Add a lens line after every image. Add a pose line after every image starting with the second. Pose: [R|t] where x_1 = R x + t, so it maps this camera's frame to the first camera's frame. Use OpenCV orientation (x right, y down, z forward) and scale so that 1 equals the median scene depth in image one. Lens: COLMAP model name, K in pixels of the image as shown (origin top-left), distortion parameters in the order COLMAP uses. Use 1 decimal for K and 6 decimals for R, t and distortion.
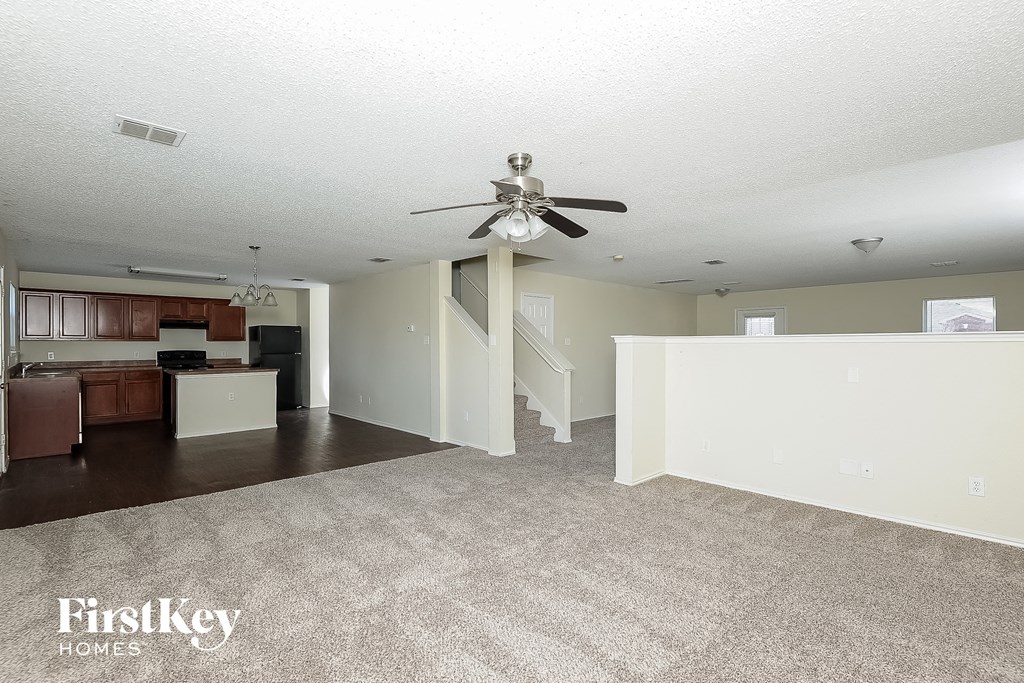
lens RADIAL K [[492.6, 0, 512.0], [0, 492.6, 341.5], [0, 0, 1]] dist [0.002669, 0.000505]
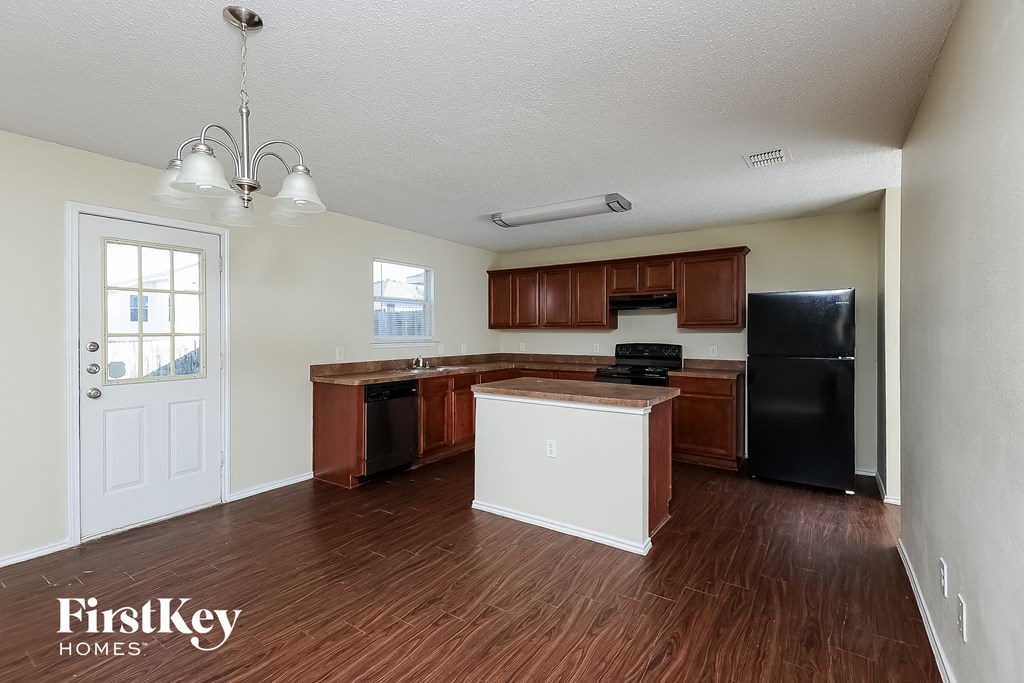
lens RADIAL K [[446.6, 0, 512.2], [0, 446.6, 329.8], [0, 0, 1]] dist [-0.000746, 0.000173]
pose [[0.204117, -0.001922, -0.978945, -0.139520], [0.008100, 0.999967, -0.000274, -0.000234], [0.978913, -0.007874, 0.204126, 0.727328]]
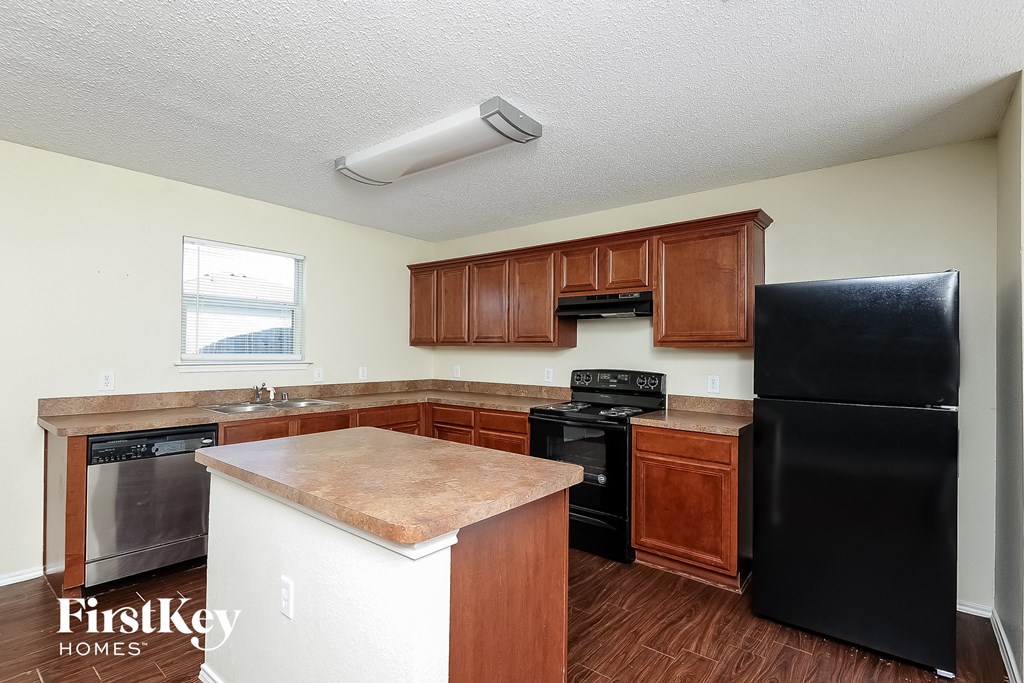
lens RADIAL K [[482.9, 0, 512.0], [0, 482.9, 341.5], [0, 0, 1]] dist [-0.011038, -0.001366]
pose [[0.131951, -0.014950, -0.991143, -0.280733], [-0.001991, 0.999880, -0.015347, 0.001084], [0.991254, 0.003998, 0.131906, 0.880550]]
